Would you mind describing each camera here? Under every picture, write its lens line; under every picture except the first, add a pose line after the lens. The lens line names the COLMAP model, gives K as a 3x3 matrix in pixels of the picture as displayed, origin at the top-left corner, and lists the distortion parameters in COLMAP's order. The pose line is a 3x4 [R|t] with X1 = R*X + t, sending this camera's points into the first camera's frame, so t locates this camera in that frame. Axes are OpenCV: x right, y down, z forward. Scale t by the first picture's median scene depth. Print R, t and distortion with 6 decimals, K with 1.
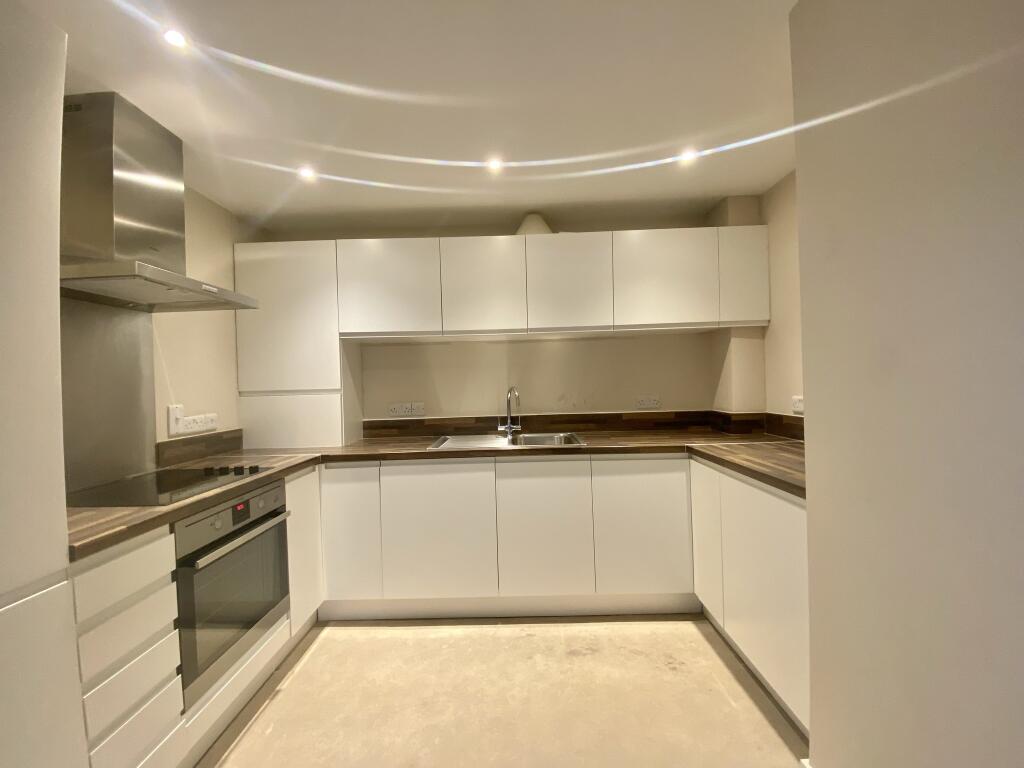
lens RADIAL K [[414.7, 0, 505.6], [0, 414.7, 383.6], [0, 0, 1]] dist [0.021638, -0.018104]
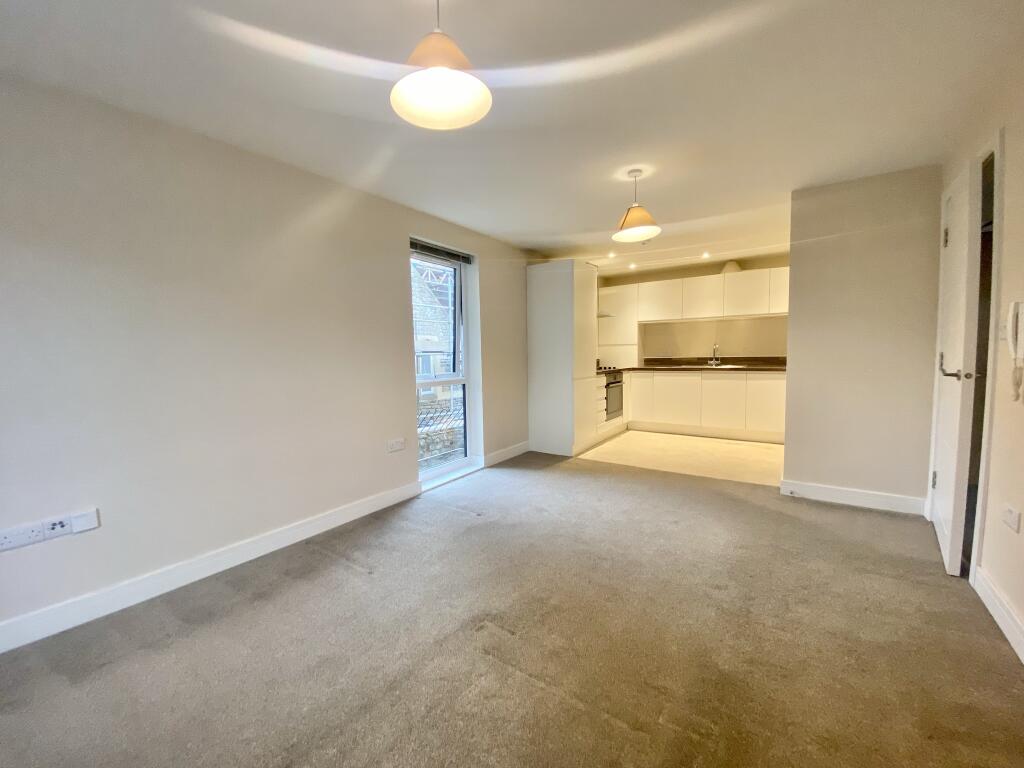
lens RADIAL K [[414.7, 0, 505.6], [0, 414.7, 383.6], [0, 0, 1]] dist [0.021638, -0.018104]
pose [[0.831955, 0.056874, -0.551920, 0.375367], [-0.010428, 0.996160, 0.086933, 0.047642], [0.554745, -0.066569, 0.829353, -1.709922]]
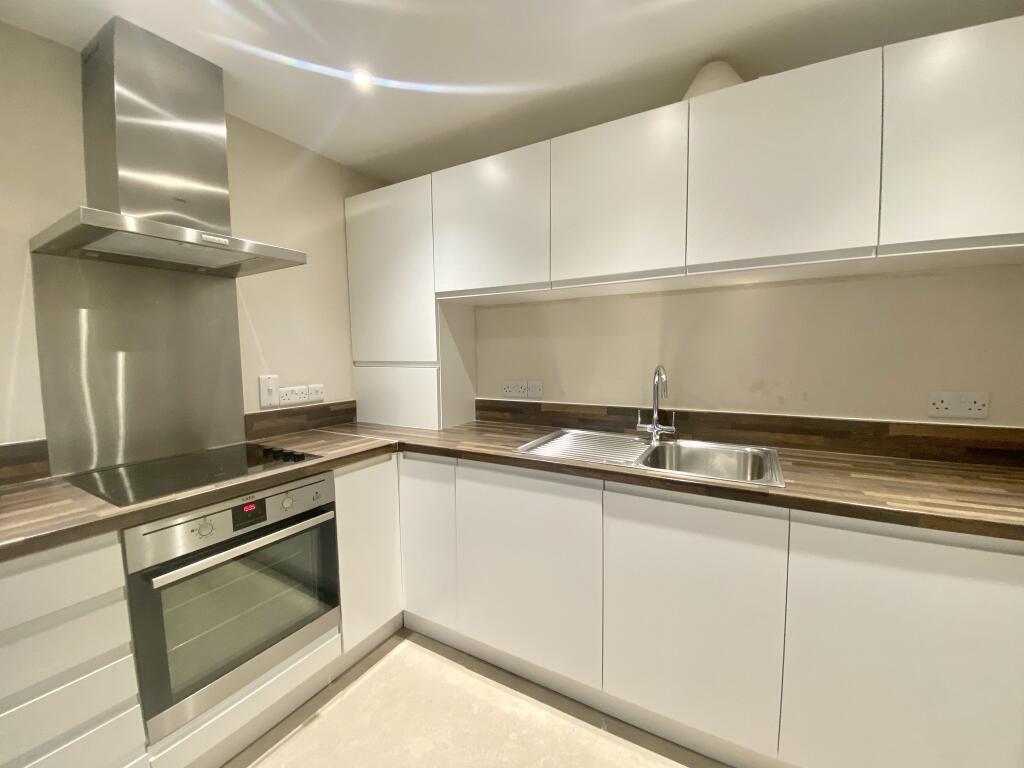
lens RADIAL K [[414.7, 0, 505.6], [0, 414.7, 383.6], [0, 0, 1]] dist [0.021638, -0.018104]
pose [[0.873265, 0.053936, -0.484252, 0.139364], [-0.012787, 0.996049, 0.087880, -0.019785], [0.487079, -0.070550, 0.870504, 0.394170]]
